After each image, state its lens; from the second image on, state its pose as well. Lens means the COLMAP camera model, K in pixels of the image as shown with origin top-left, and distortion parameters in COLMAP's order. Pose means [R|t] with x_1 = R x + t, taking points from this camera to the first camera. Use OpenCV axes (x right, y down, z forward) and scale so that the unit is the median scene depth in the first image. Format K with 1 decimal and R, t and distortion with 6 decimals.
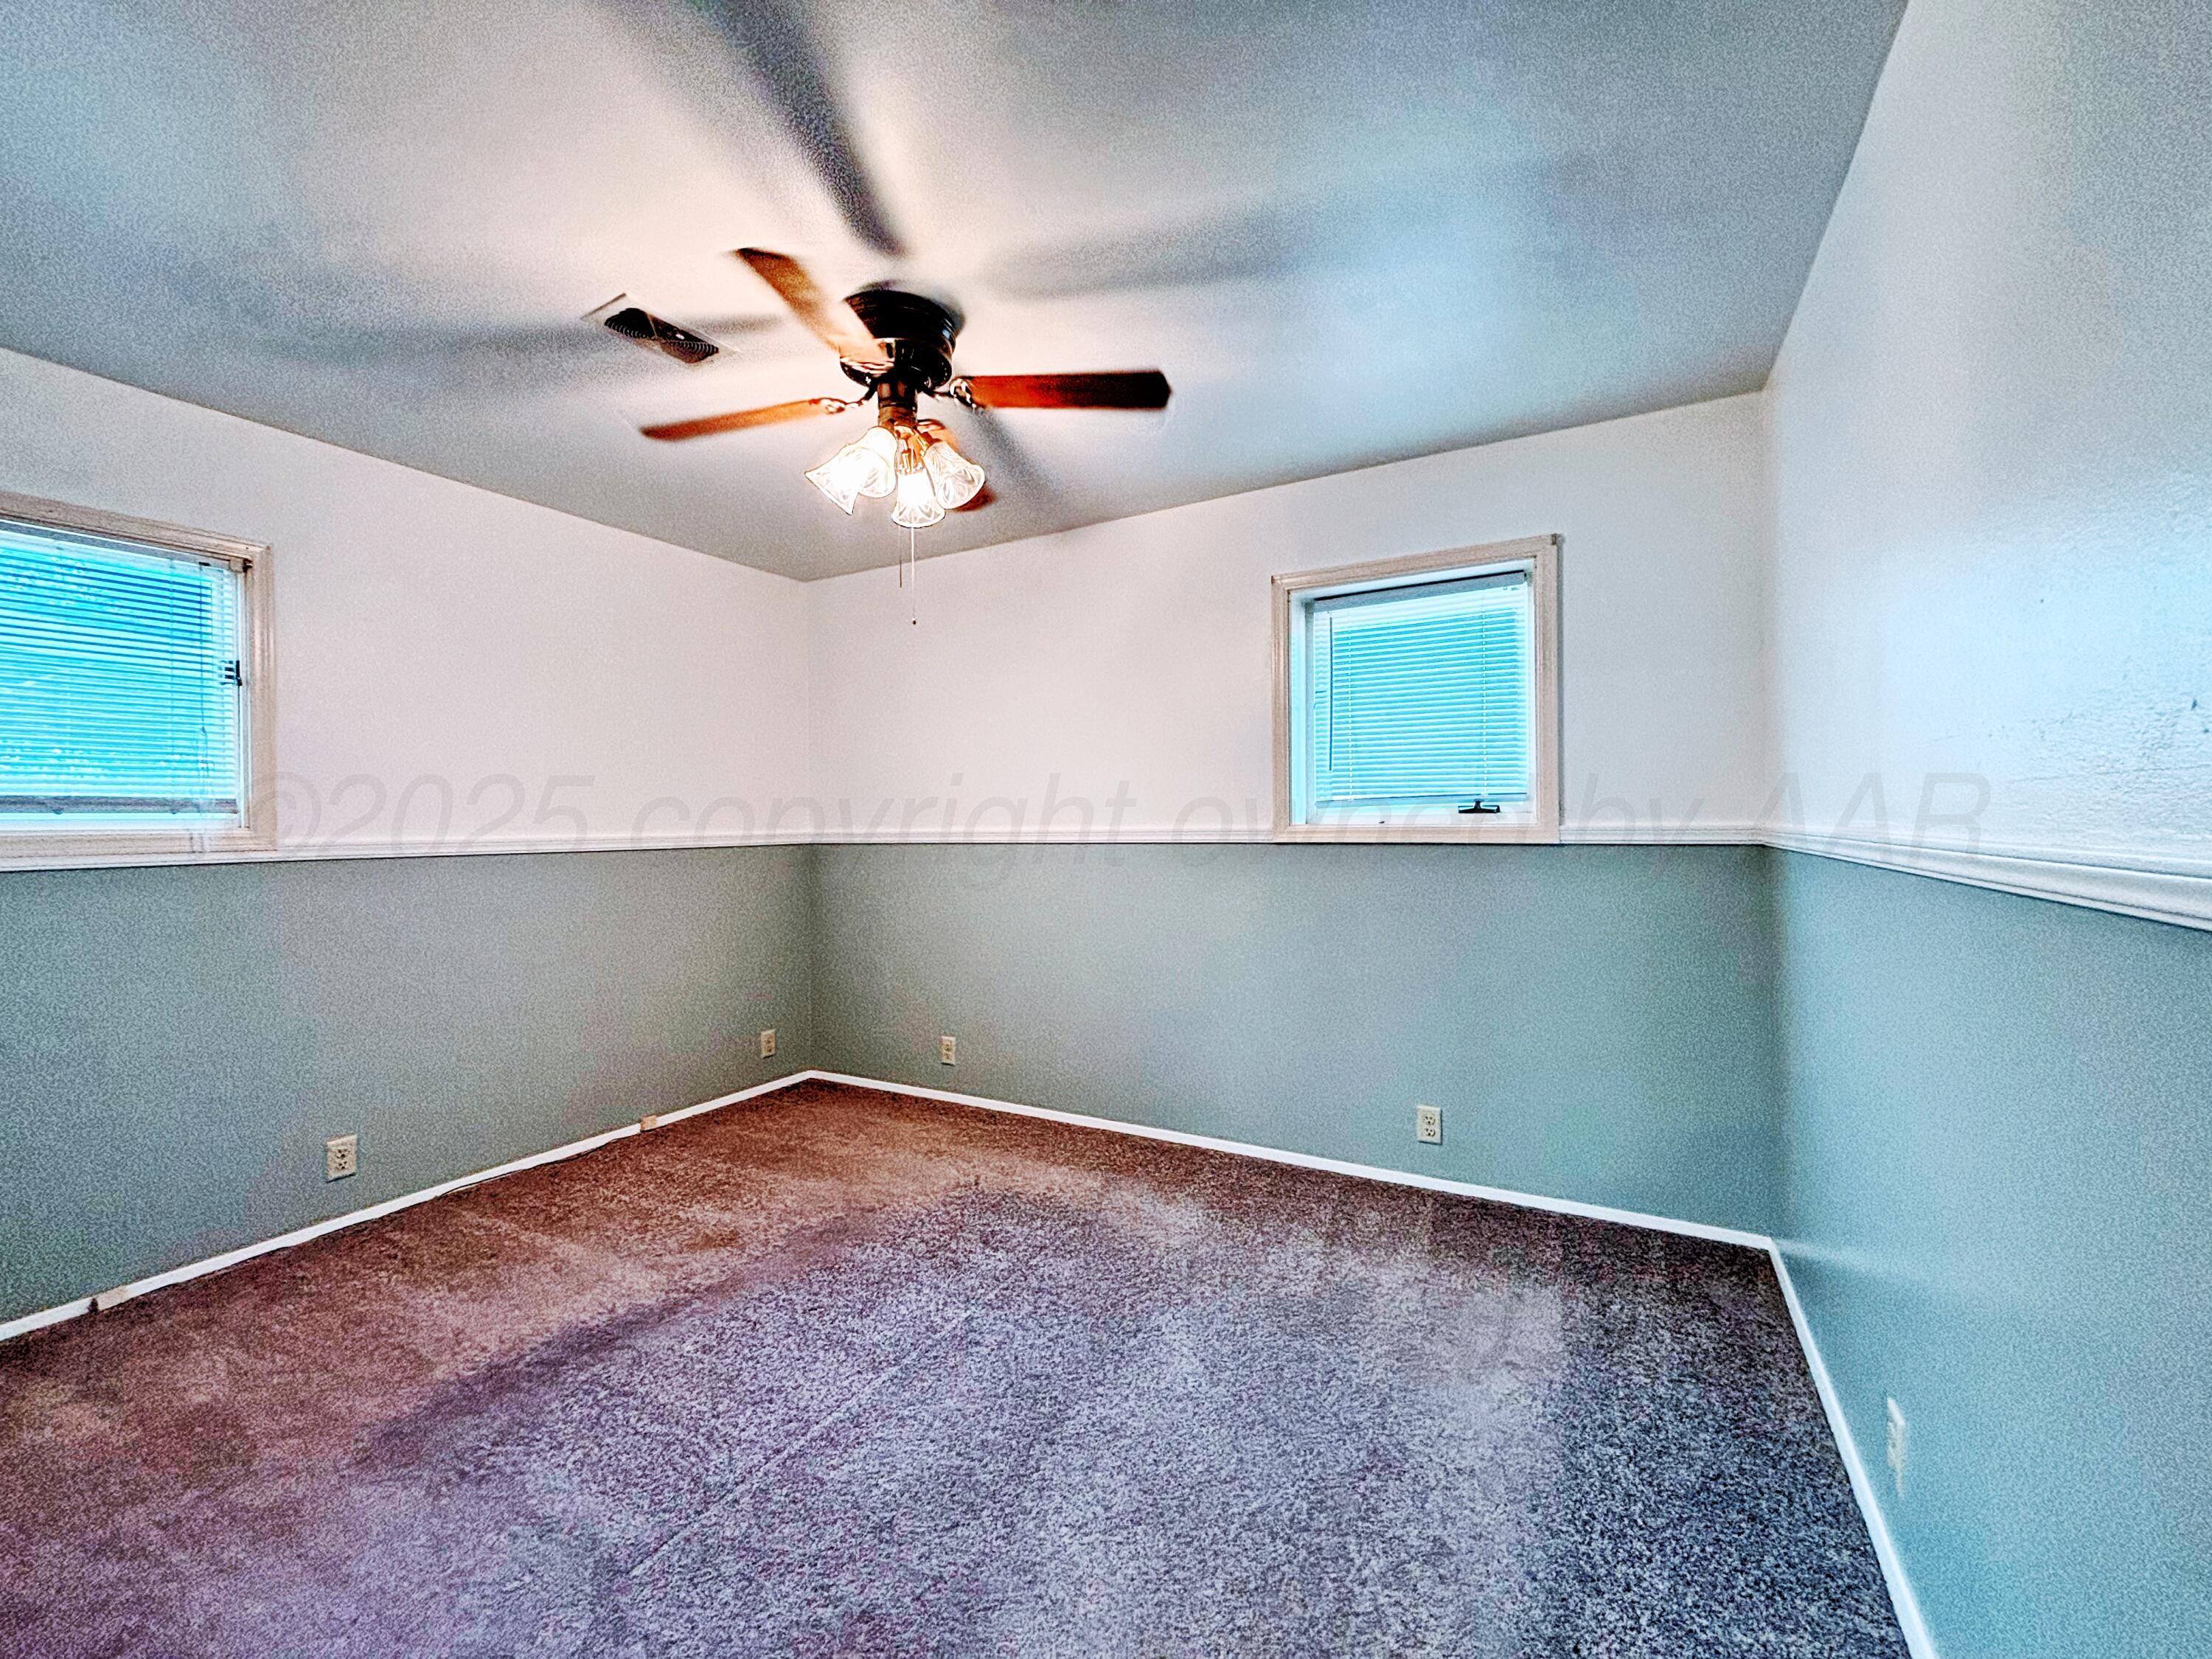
lens RADIAL K [[890.9, 0, 1096.5], [0, 890.9, 835.3], [0, 0, 1]] dist [-0.000291, 0.000228]
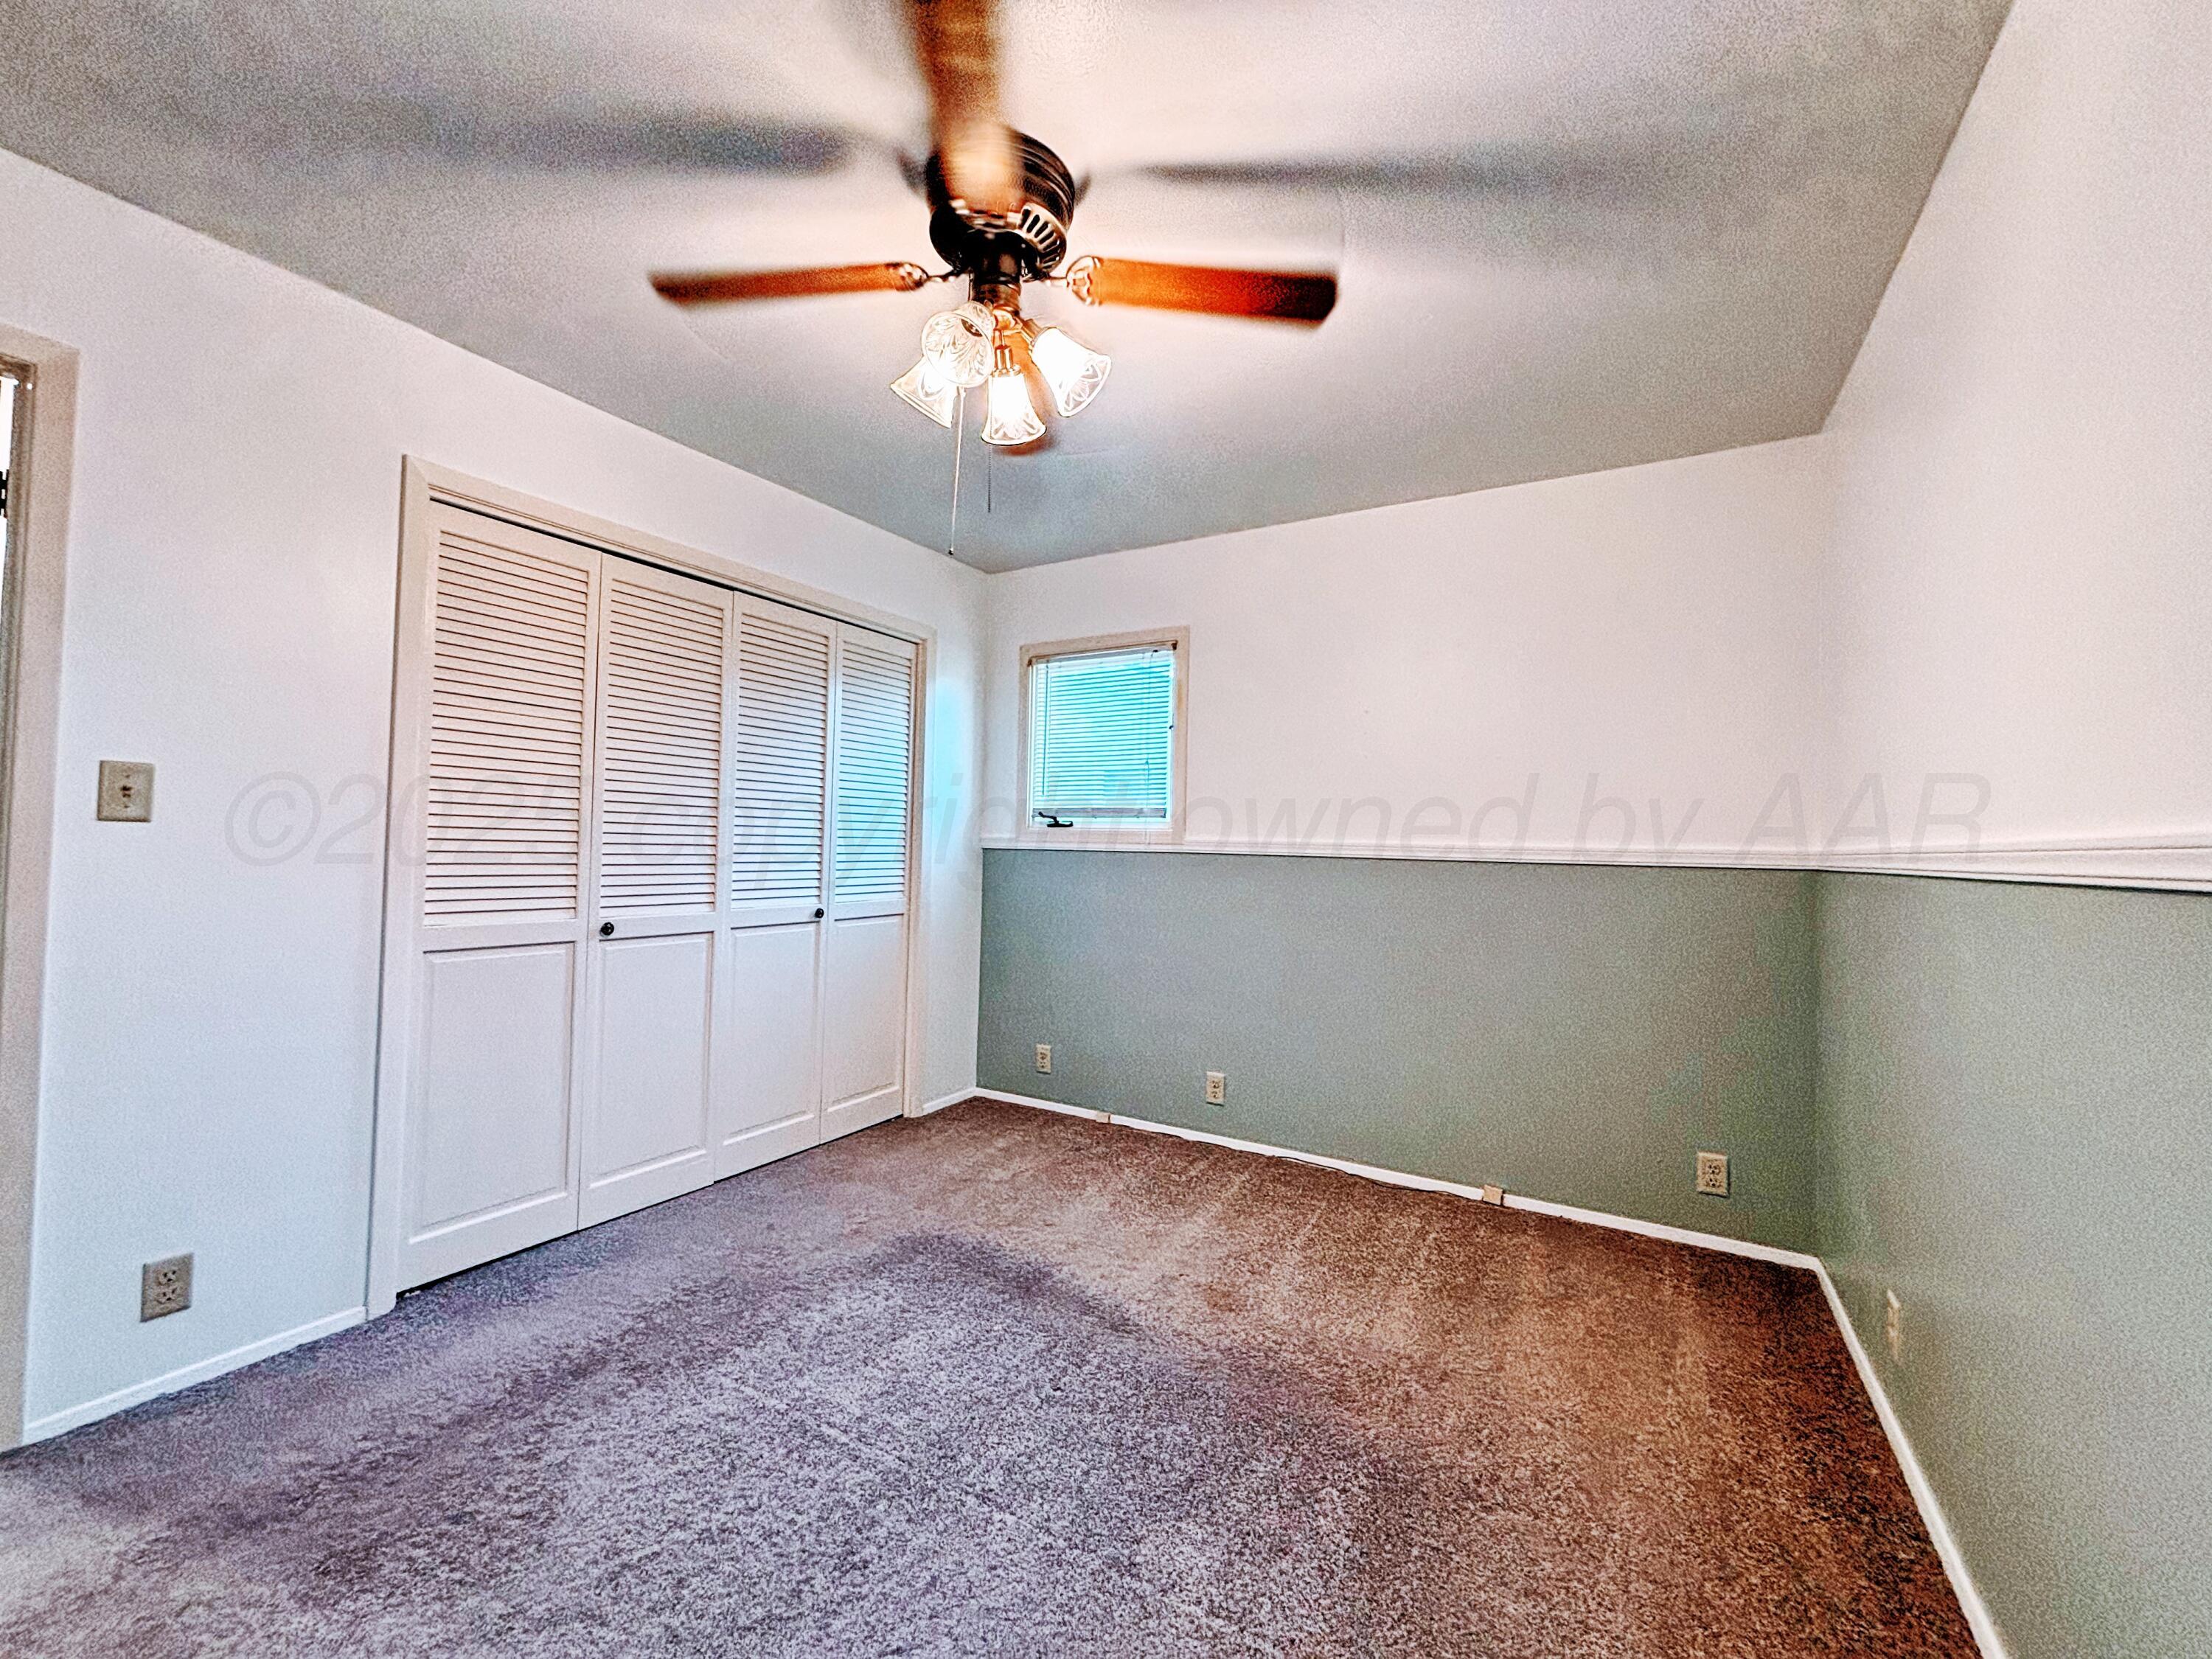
lens RADIAL K [[890.9, 0, 1104.5], [0, 890.9, 814.4], [0, 0, 1]] dist [-0.000291, 0.000228]
pose [[-0.015378, -0.019151, -0.999698, 0.414471], [-0.032283, 0.999305, -0.018647, -0.000339], [0.999360, 0.031987, -0.015986, 0.806186]]
